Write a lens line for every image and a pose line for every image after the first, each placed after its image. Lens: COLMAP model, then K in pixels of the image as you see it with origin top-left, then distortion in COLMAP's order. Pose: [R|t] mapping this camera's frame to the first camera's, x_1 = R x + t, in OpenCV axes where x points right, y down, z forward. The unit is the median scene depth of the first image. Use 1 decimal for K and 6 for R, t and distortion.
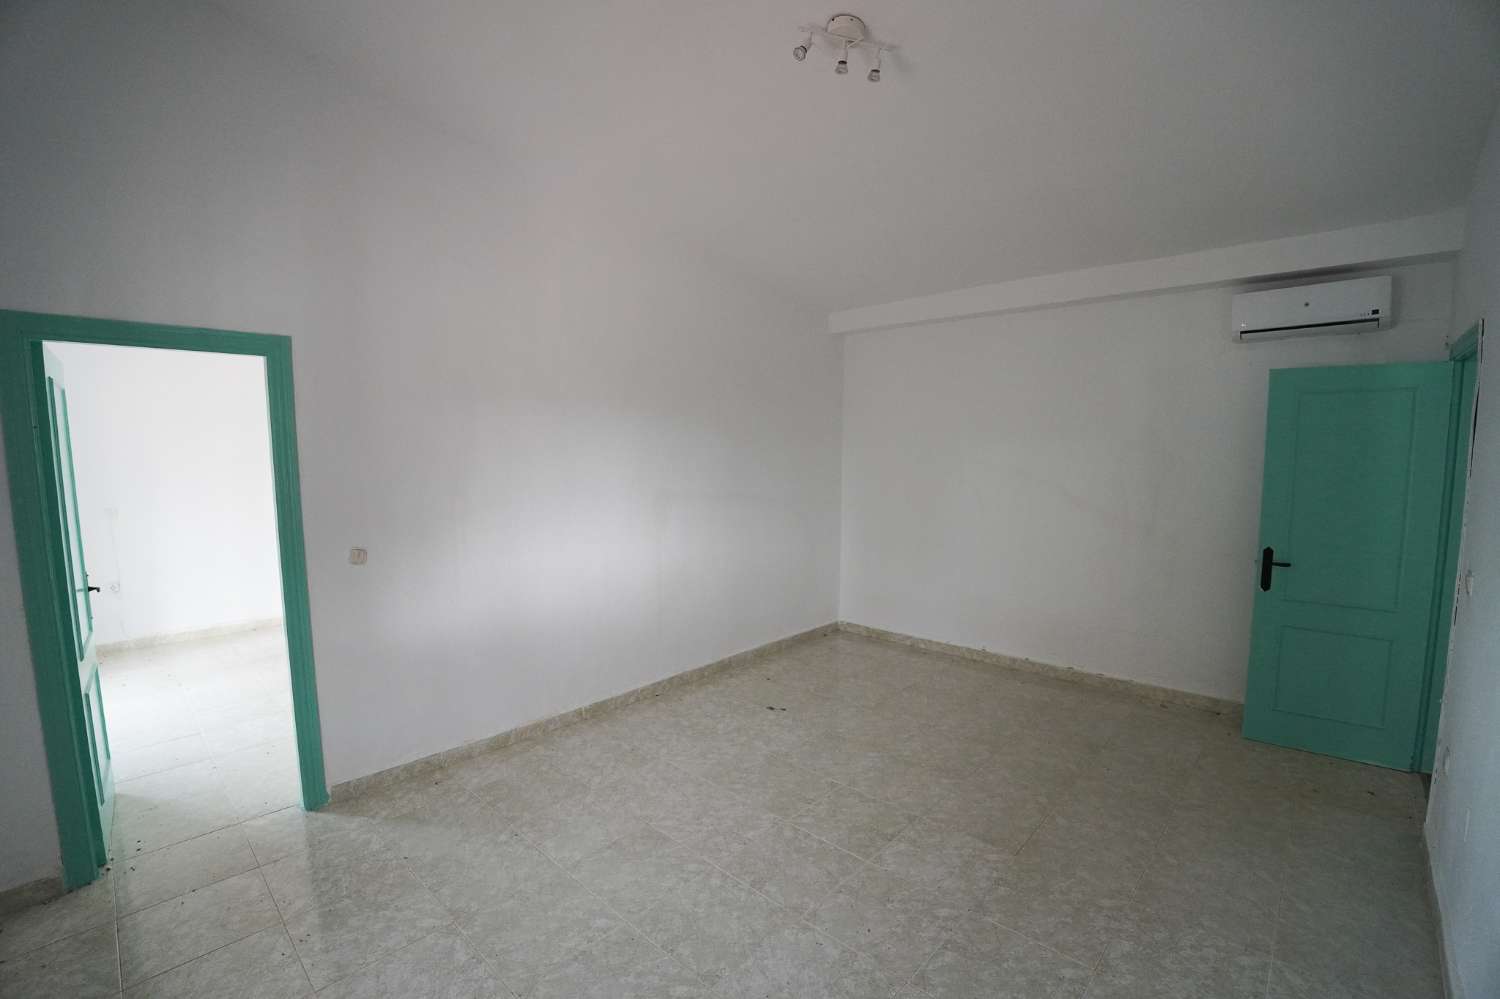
lens RADIAL K [[662.0, 0, 753.2], [0, 662.0, 495.7], [0, 0, 1]] dist [-0.042084, 0.004516]
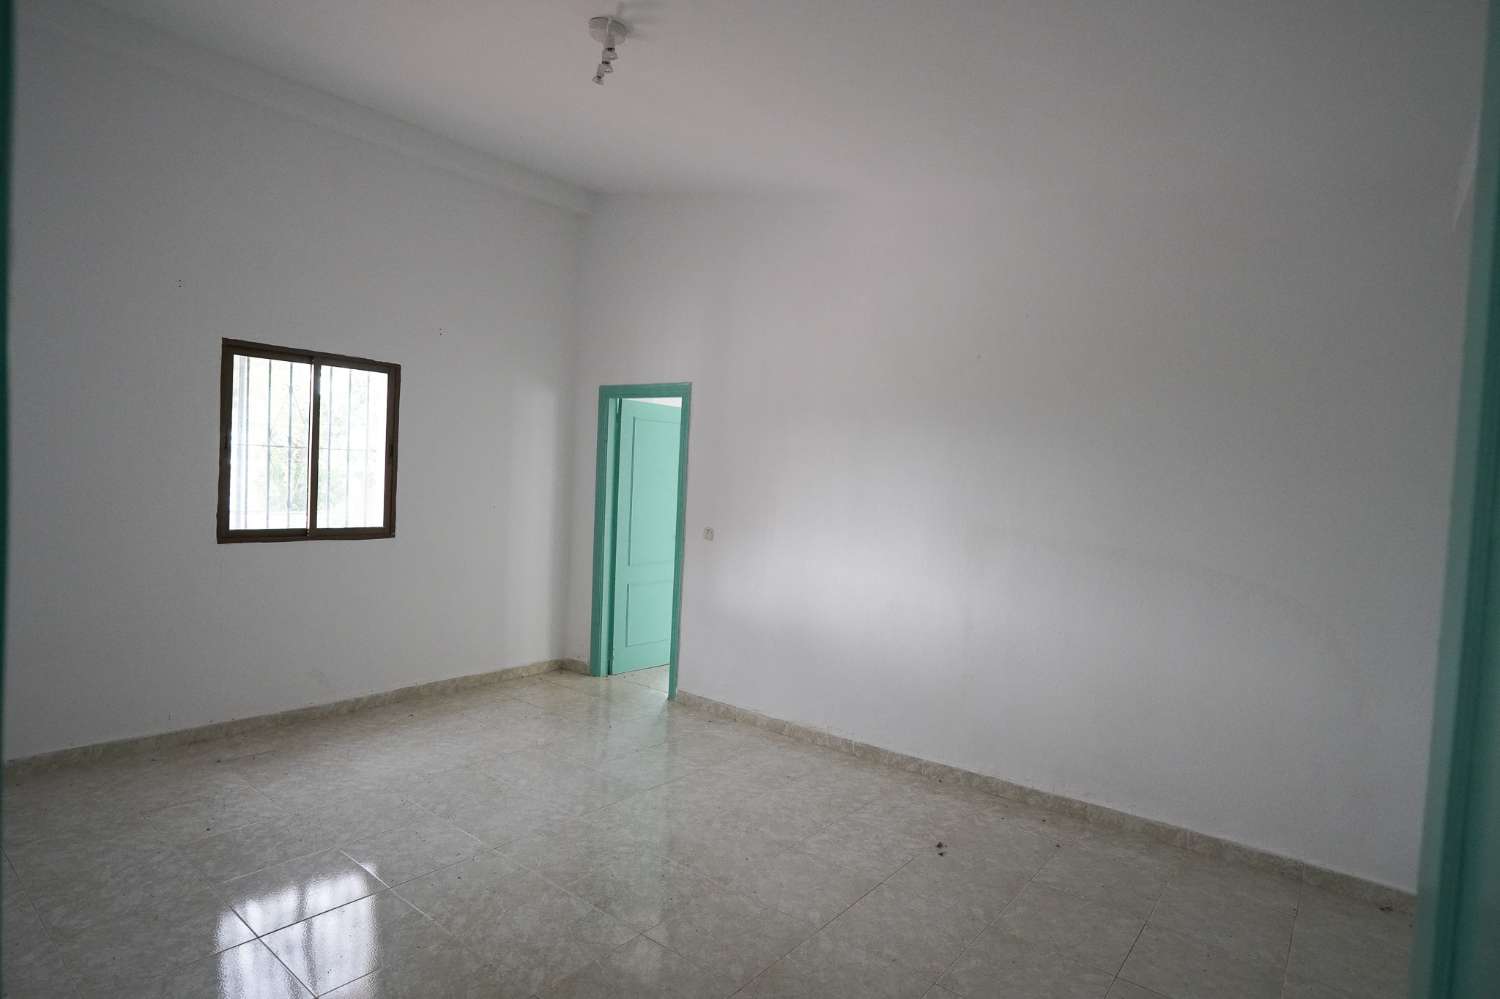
lens RADIAL K [[803.9, 0, 755.2], [0, 803.9, 503.1], [0, 0, 1]] dist [-0.005640, 0.002094]
pose [[0.074816, 0.037915, -0.996476, 0.912956], [-0.125134, 0.991735, 0.028339, -0.028255], [0.989315, 0.122573, 0.078942, 0.784952]]
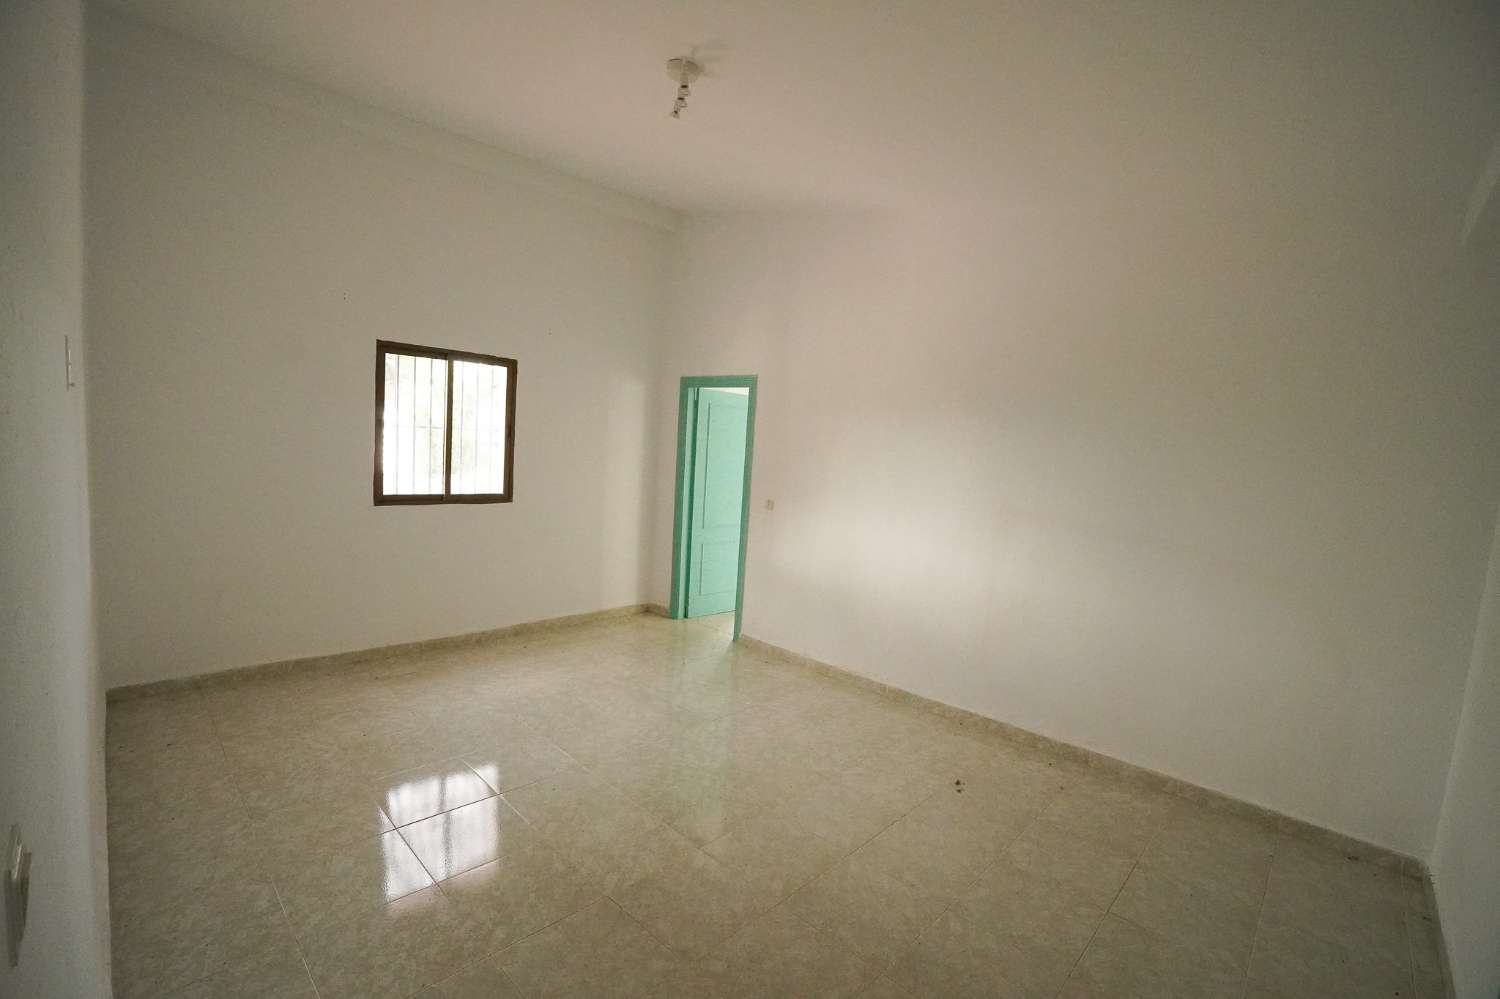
lens RADIAL K [[662.0, 0, 757.0], [0, 662.0, 502.5], [0, 0, 1]] dist [-0.042084, 0.004516]
pose [[-0.013796, 0.088107, -0.996015, 0.865326], [-0.140500, 0.986057, 0.089173, -0.047703], [0.989985, 0.141170, -0.001225, 0.798359]]
